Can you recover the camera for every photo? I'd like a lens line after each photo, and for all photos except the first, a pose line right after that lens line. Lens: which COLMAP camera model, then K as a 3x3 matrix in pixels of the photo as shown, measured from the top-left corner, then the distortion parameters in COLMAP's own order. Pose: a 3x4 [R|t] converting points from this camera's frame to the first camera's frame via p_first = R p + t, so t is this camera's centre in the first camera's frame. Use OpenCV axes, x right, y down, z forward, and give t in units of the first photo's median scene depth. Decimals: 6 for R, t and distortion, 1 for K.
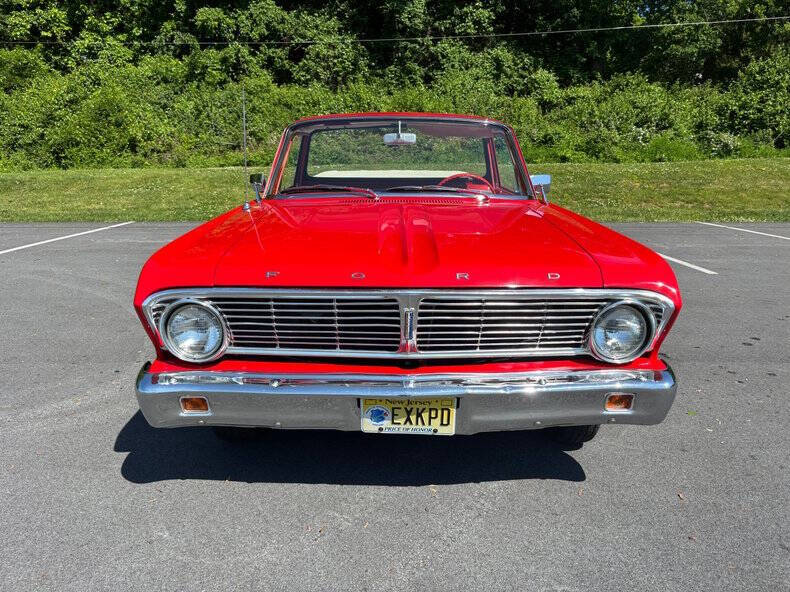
lens RADIAL K [[603.9, 0, 399.0], [0, 603.9, 293.8], [0, 0, 1]] dist [0.026619, -0.039607]
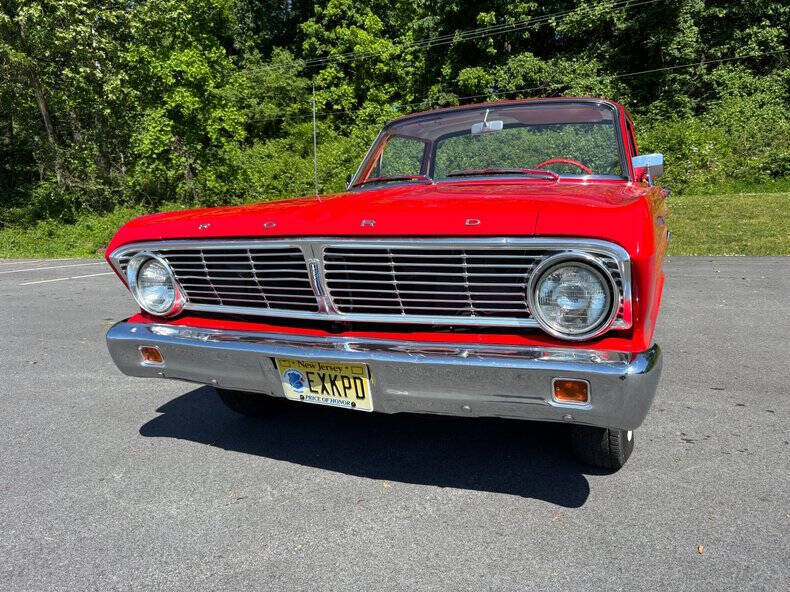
lens RADIAL K [[603.9, 0, 393.1], [0, 603.9, 290.7], [0, 0, 1]] dist [0.026619, -0.039607]
pose [[0.903952, 0.022127, -0.427061, 0.038731], [-0.058820, 0.995602, -0.072919, 0.009820], [0.423569, 0.091035, 0.901278, 0.017603]]
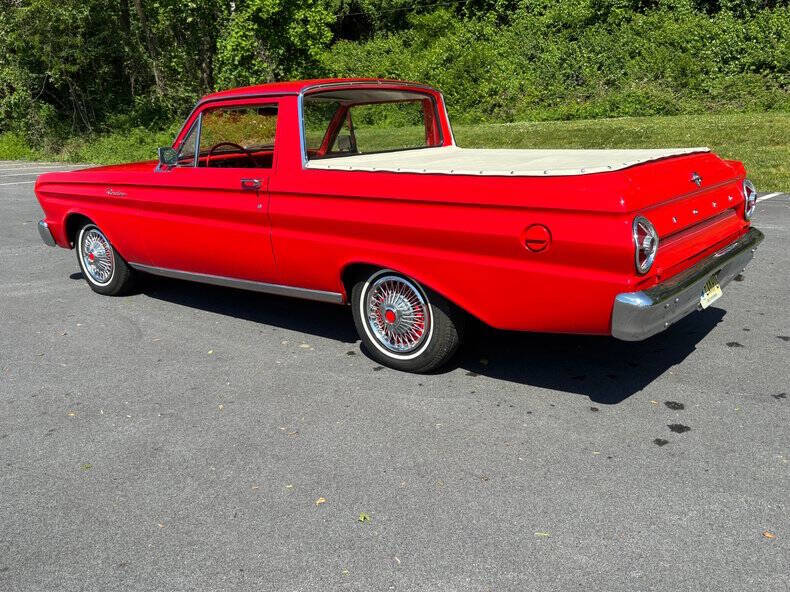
lens RADIAL K [[722.7, 0, 399.5], [0, 722.7, 286.2], [0, 0, 1]] dist [0.010169, 0.000000]
pose [[0.748519, 0.132429, -0.649755, 0.245222], [-0.117277, 0.990847, 0.066845, -0.005525], [0.652660, 0.026167, 0.757199, 0.015213]]
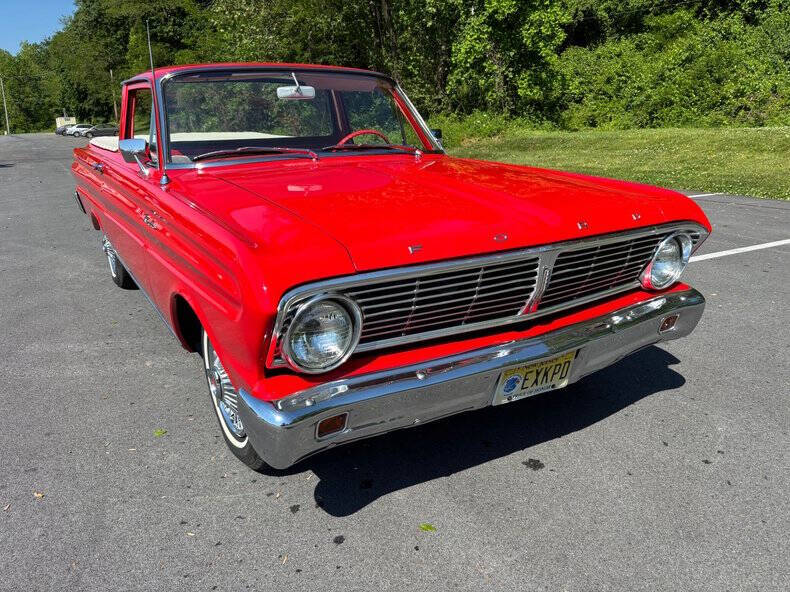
lens RADIAL K [[603.9, 0, 390.2], [0, 603.9, 298.2], [0, 0, 1]] dist [0.026619, -0.039607]
pose [[0.482420, 0.236601, -0.843381, 0.149568], [-0.178352, 0.969192, 0.169877, -0.019895], [0.857590, 0.068467, 0.509756, 0.098012]]
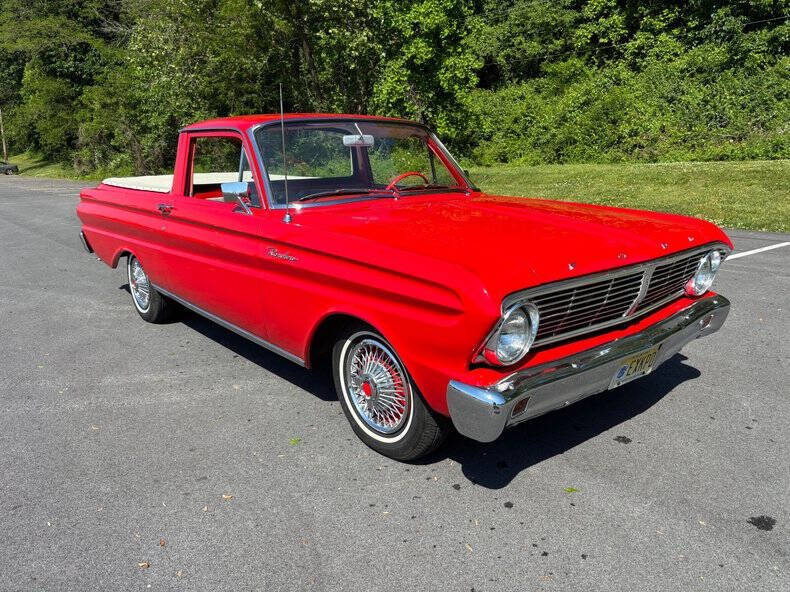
lens RADIAL K [[603.9, 0, 395.0], [0, 603.9, 293.0], [0, 0, 1]] dist [0.026619, -0.039607]
pose [[0.614871, 0.162367, -0.771732, 0.145892], [-0.156259, 0.984258, 0.082582, -0.014123], [0.772992, 0.069813, 0.630563, 0.062045]]
